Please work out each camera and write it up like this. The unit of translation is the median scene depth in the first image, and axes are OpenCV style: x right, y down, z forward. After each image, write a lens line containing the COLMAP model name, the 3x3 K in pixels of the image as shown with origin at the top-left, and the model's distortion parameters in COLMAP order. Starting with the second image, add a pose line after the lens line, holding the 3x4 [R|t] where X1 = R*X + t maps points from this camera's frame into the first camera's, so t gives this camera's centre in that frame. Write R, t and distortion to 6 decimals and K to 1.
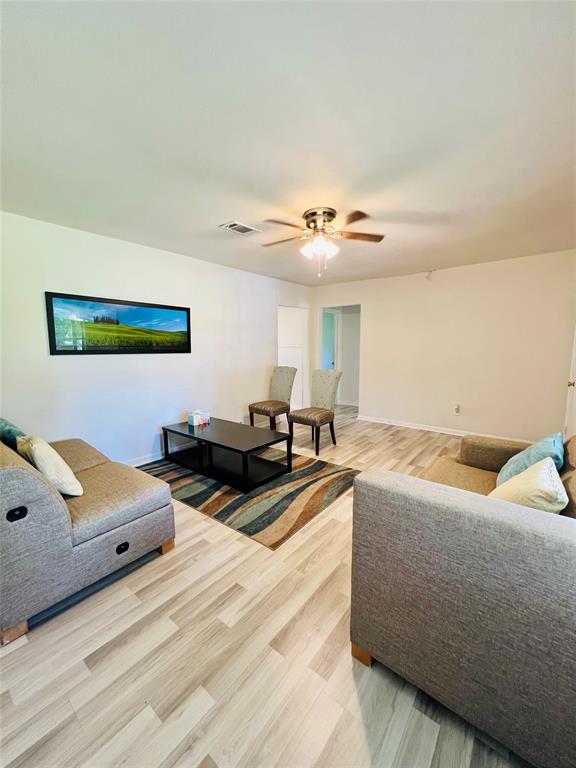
lens RADIAL K [[312.1, 0, 288.0], [0, 312.1, 384.0], [0, 0, 1]] dist [-0.000927, -0.000136]
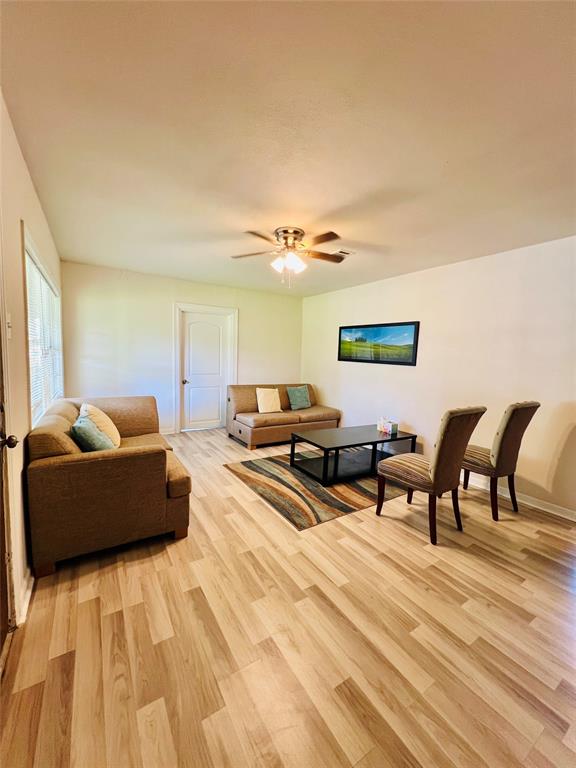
lens RADIAL K [[312.1, 0, 288.0], [0, 312.1, 384.0], [0, 0, 1]] dist [-0.000927, -0.000136]
pose [[-0.330319, 0.080535, -0.940427, 0.935261], [-0.155148, 0.978168, 0.138262, -0.144665], [0.931031, 0.191576, -0.310612, 1.150076]]
